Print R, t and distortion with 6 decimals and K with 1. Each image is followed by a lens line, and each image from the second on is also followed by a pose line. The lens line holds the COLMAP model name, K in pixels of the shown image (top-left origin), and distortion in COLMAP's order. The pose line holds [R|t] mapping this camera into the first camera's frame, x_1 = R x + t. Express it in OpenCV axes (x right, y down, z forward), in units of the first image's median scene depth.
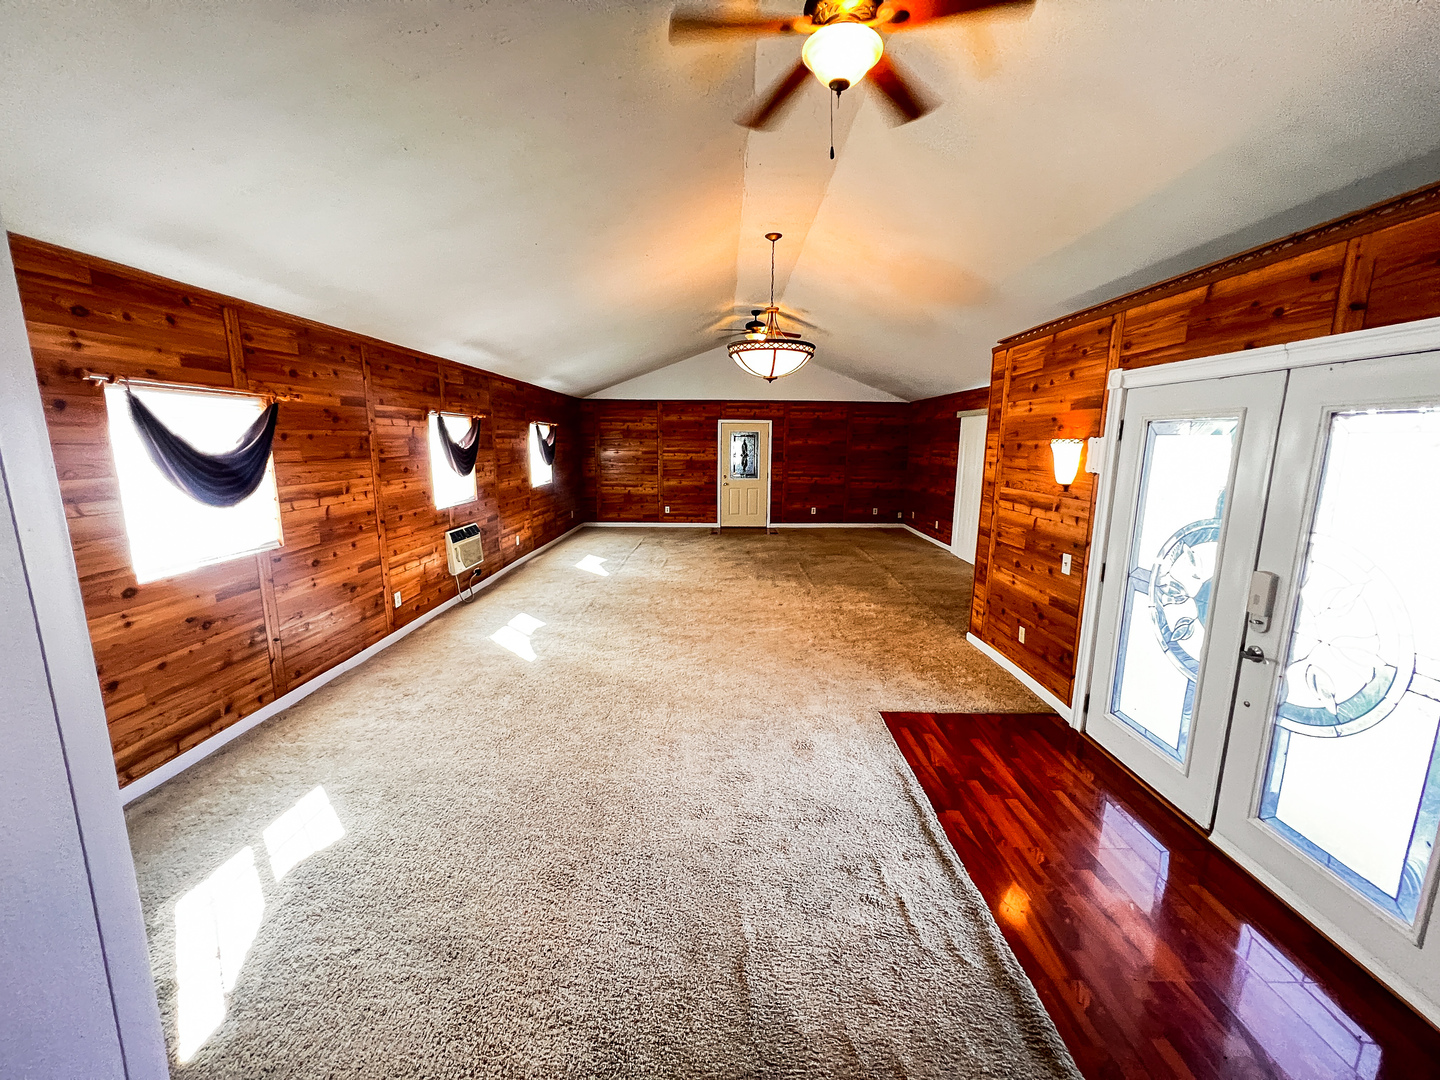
lens RADIAL K [[575.8, 0, 719.6], [0, 575.8, 542.5], [0, 0, 1]] dist [0.000312, -0.000629]
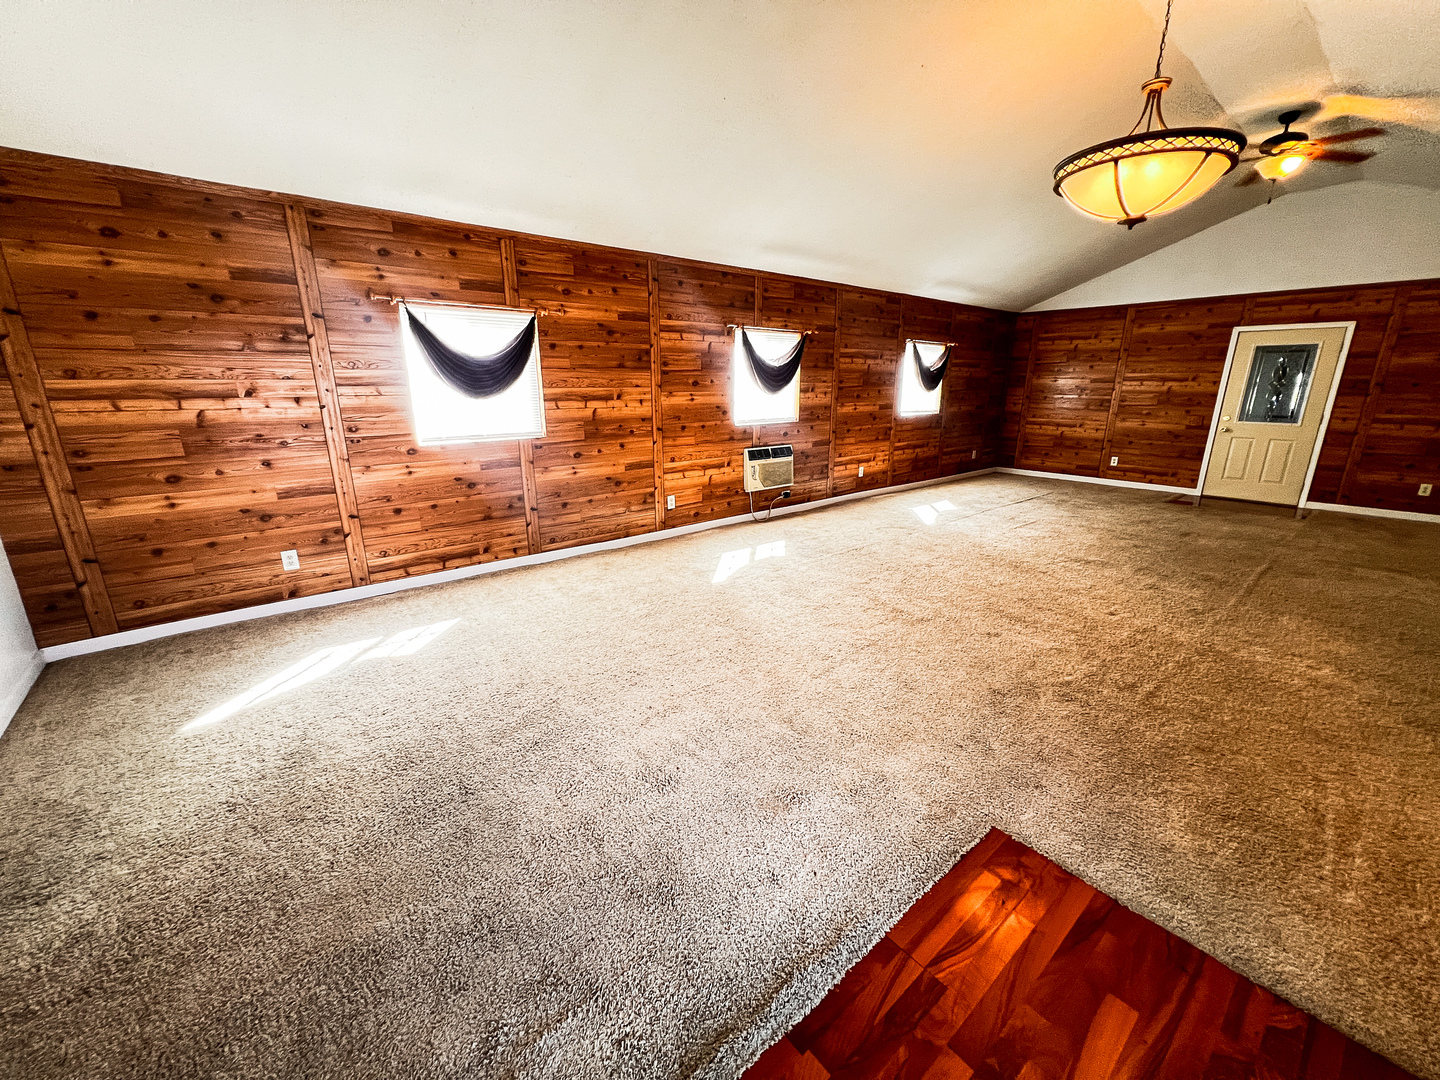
lens RADIAL K [[575.8, 0, 718.3], [0, 575.8, 540.5], [0, 0, 1]] dist [0.000312, -0.000629]
pose [[0.643632, 0.200087, -0.738717, 0.357403], [-0.131080, 0.979778, 0.151172, -0.008771], [0.754027, -0.000469, 0.656844, 0.365205]]
